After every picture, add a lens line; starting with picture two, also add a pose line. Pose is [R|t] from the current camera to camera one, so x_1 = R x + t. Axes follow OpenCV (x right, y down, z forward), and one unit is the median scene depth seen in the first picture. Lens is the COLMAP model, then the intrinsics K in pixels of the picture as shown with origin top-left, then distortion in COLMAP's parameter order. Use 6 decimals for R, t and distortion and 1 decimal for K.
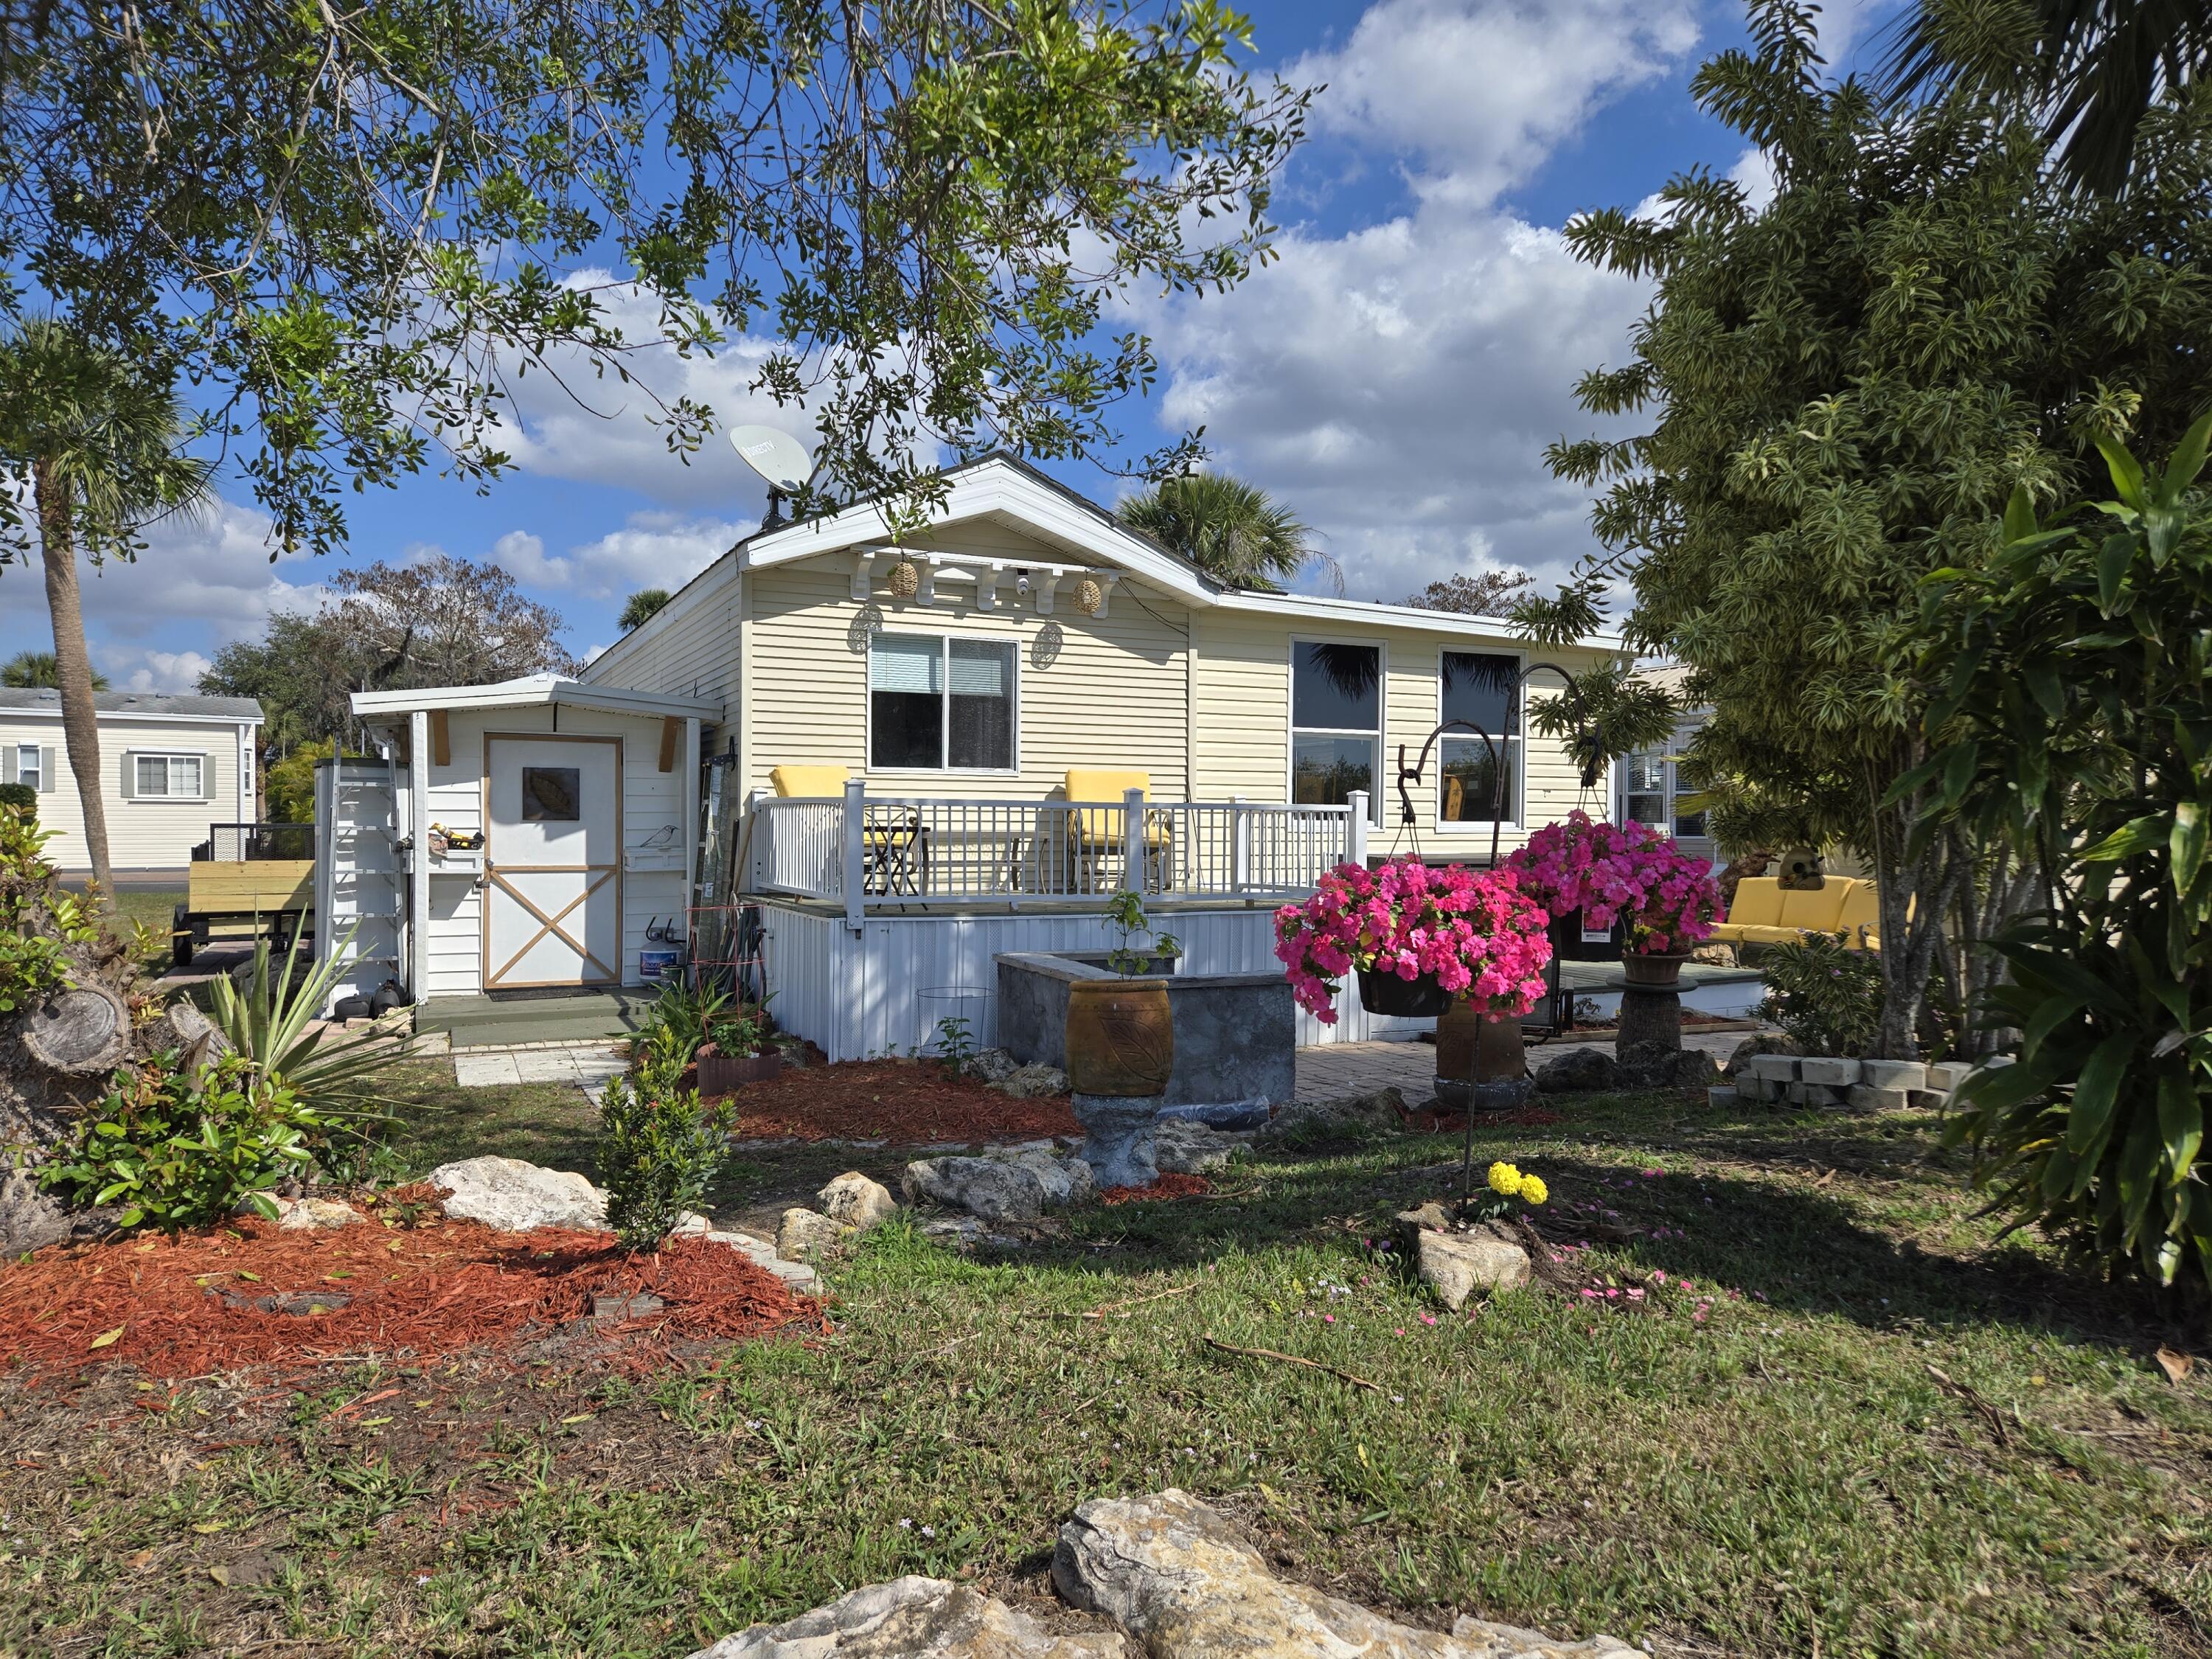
lens RADIAL K [[1454.9, 0, 1106.0], [0, 1454.9, 829.5], [0, 0, 1]] dist [0.055239, -0.000990]
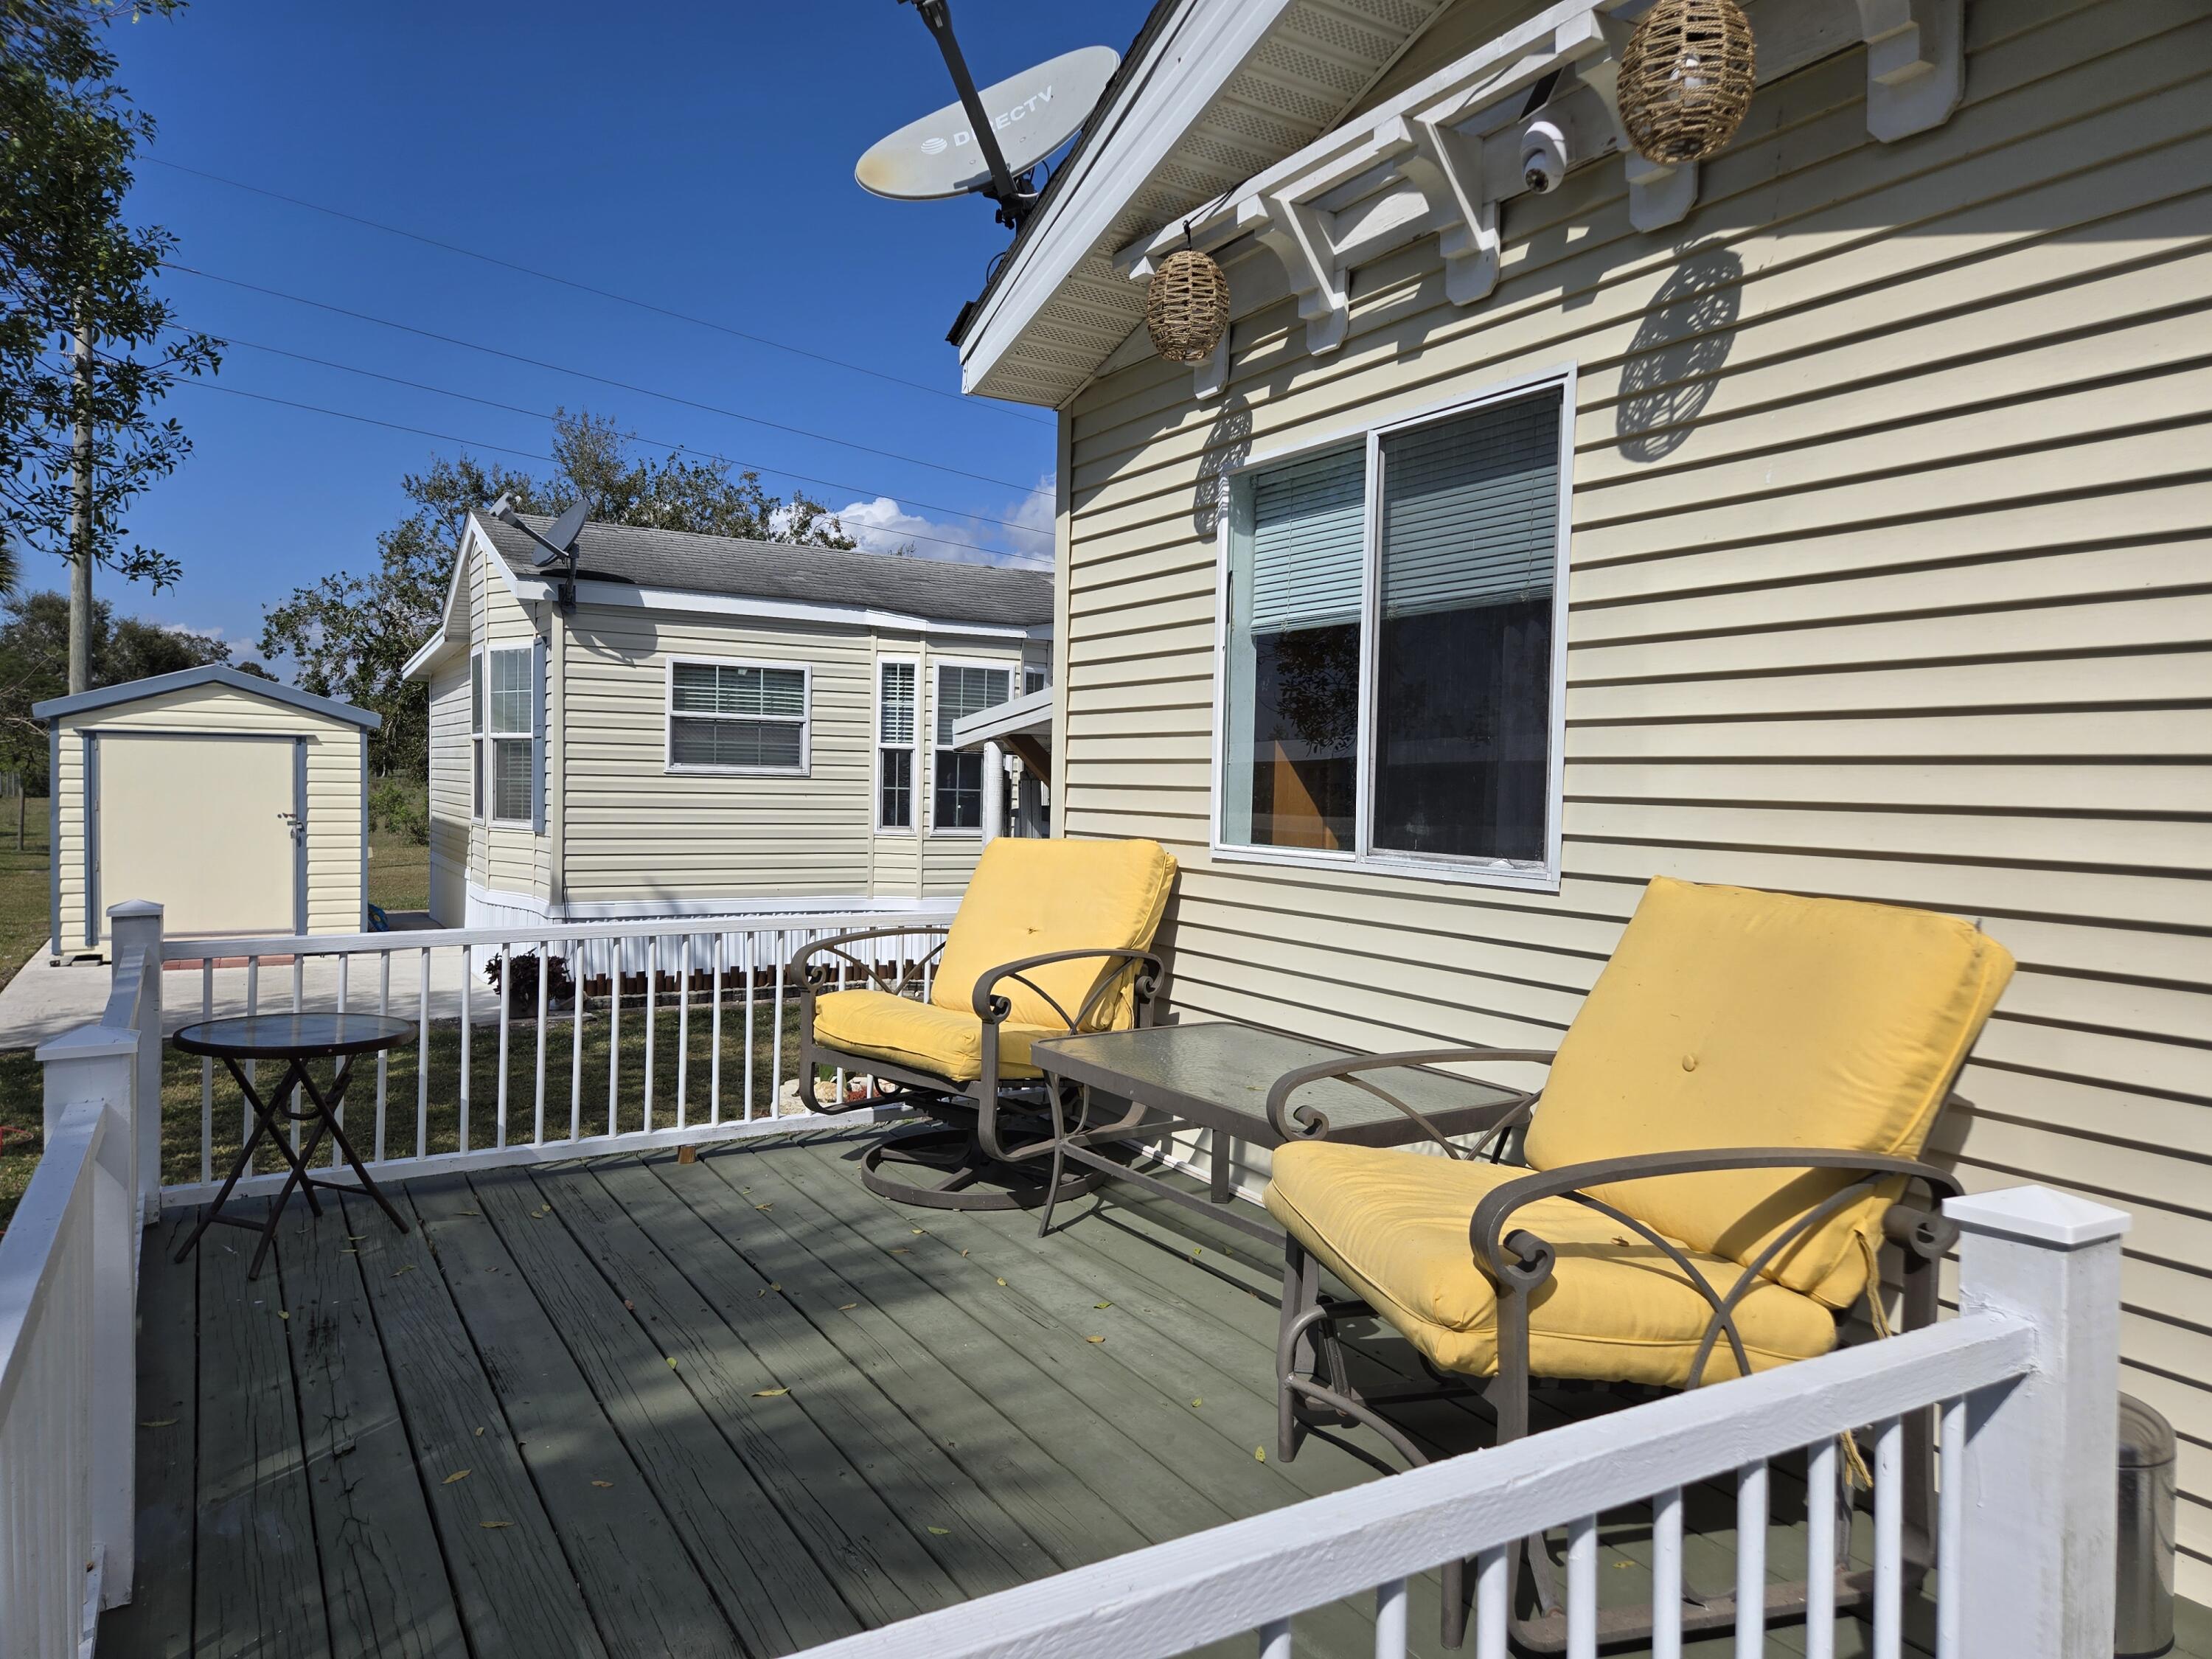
lens RADIAL K [[1484.3, 0, 1106.0], [0, 1484.3, 829.5], [0, 0, 1]] dist [0.116040, 0.000401]
pose [[0.095743, 0.024618, -0.995102, 0.211653], [-0.035745, 0.999134, 0.021278, -0.052080], [0.994764, 0.033533, 0.096540, 0.922190]]
